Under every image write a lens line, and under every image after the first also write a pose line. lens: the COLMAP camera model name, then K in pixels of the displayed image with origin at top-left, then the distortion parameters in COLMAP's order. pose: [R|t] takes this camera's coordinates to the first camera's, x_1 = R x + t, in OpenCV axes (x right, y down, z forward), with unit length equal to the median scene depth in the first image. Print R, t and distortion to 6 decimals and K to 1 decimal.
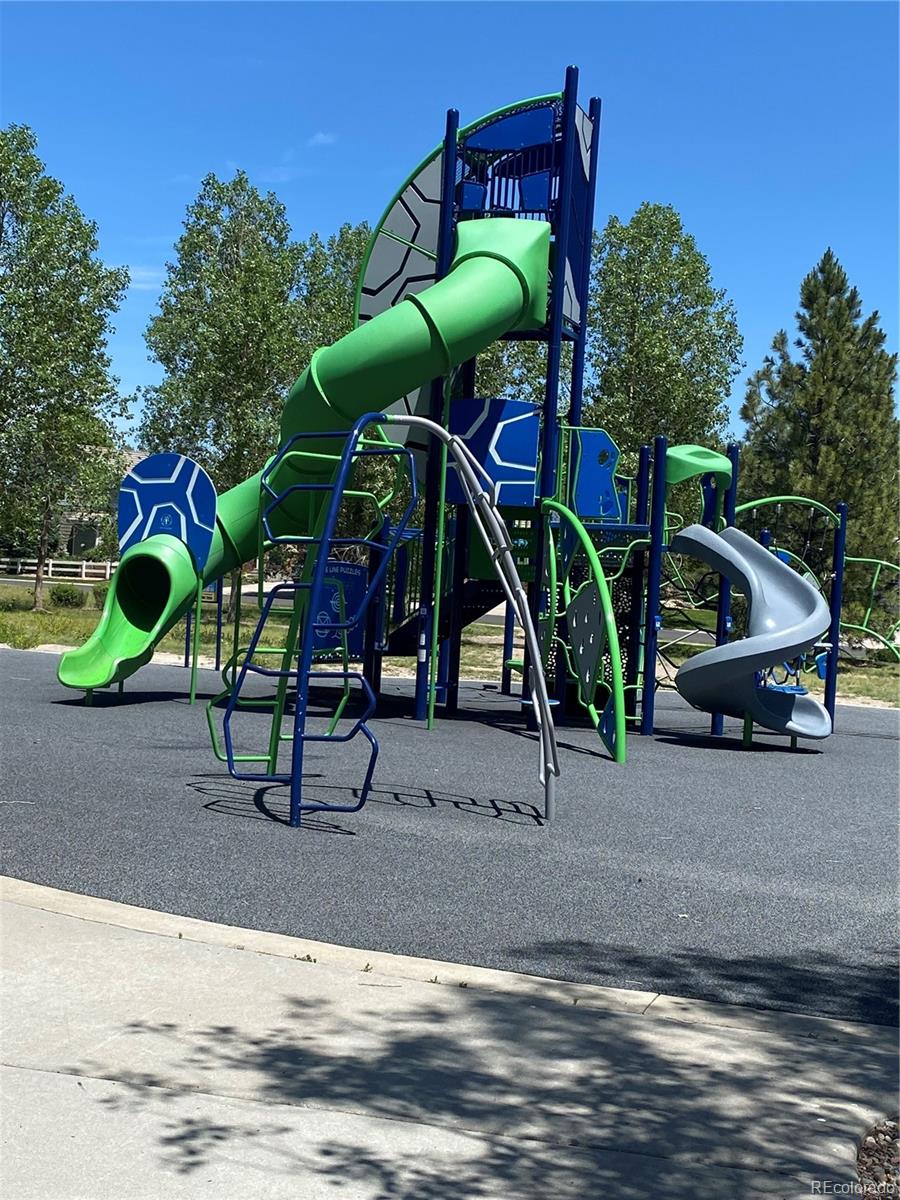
lens RADIAL K [[1651.2, 0, 450.0], [0, 1651.2, 600.0], [0, 0, 1]] dist [0.137101, -0.500333]
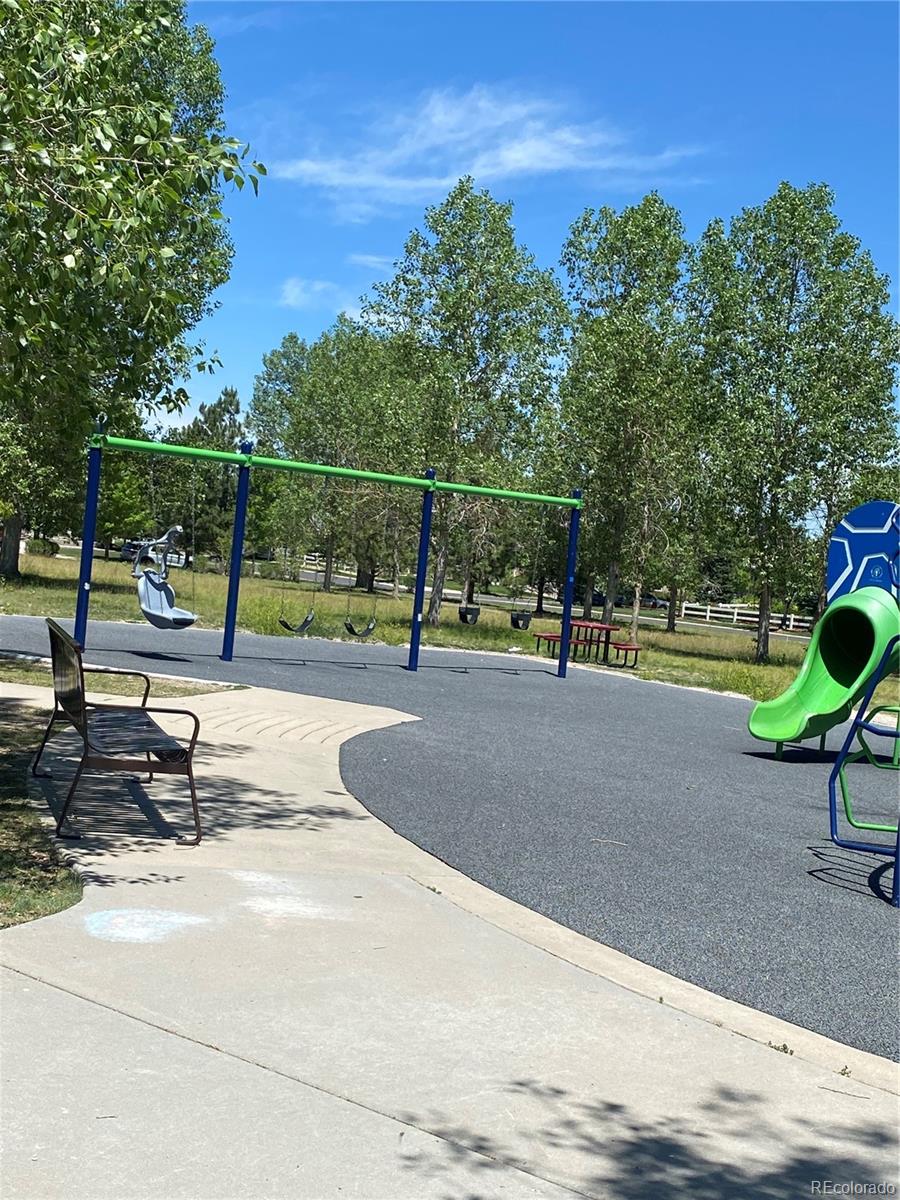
lens RADIAL K [[1651.2, 0, 450.0], [0, 1651.2, 600.0], [0, 0, 1]] dist [0.137101, -0.500333]
pose [[0.882792, 0.040540, -0.468012, 0.061441], [-0.058080, 0.998045, -0.023102, 0.004065], [0.466160, 0.047576, 0.883420, 0.050266]]
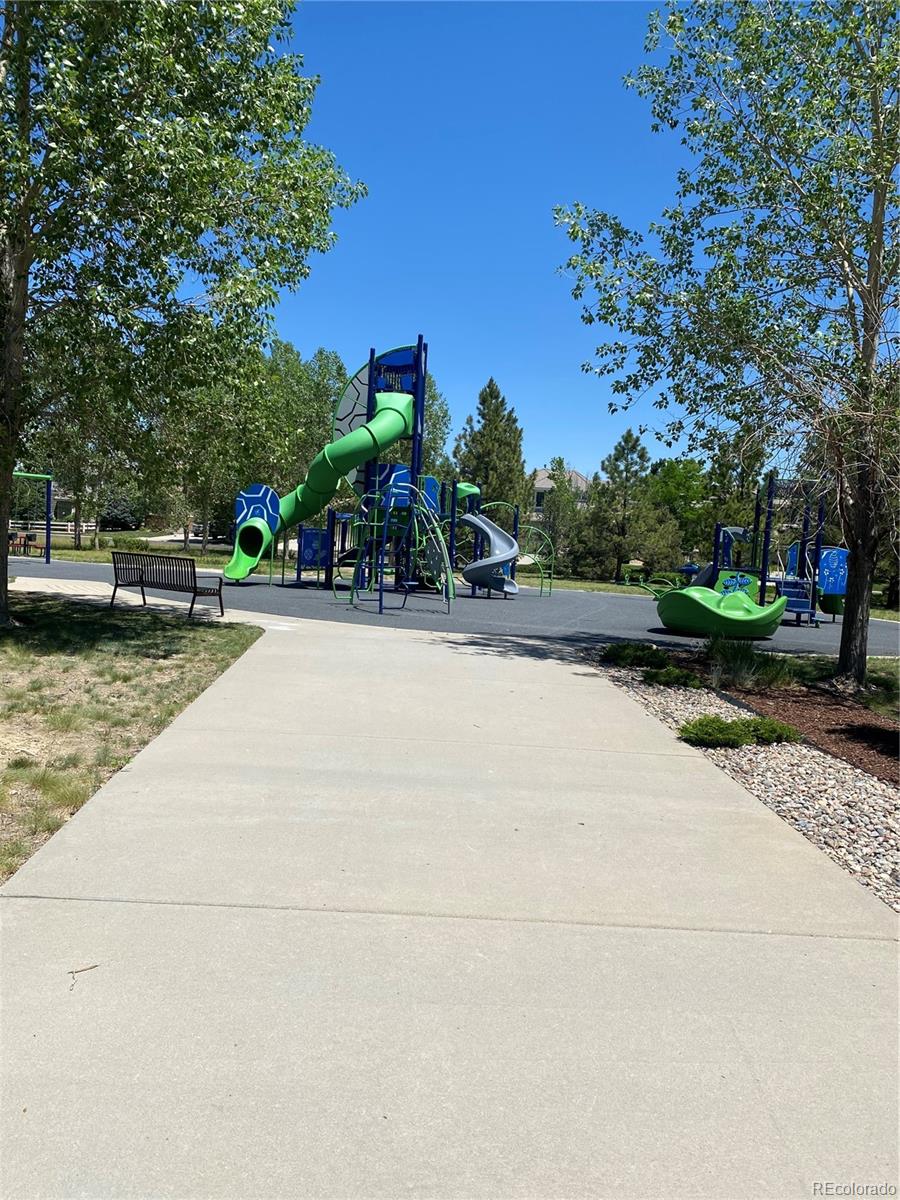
lens RADIAL K [[1108.9, 0, 450.0], [0, 1108.9, 600.0], [0, 0, 1]] dist [0.107352, -0.237744]
pose [[0.972844, -0.018418, 0.230729, -0.288228], [0.006417, 0.998592, 0.052658, -0.002399], [-0.231374, -0.049748, 0.971592, -0.703624]]
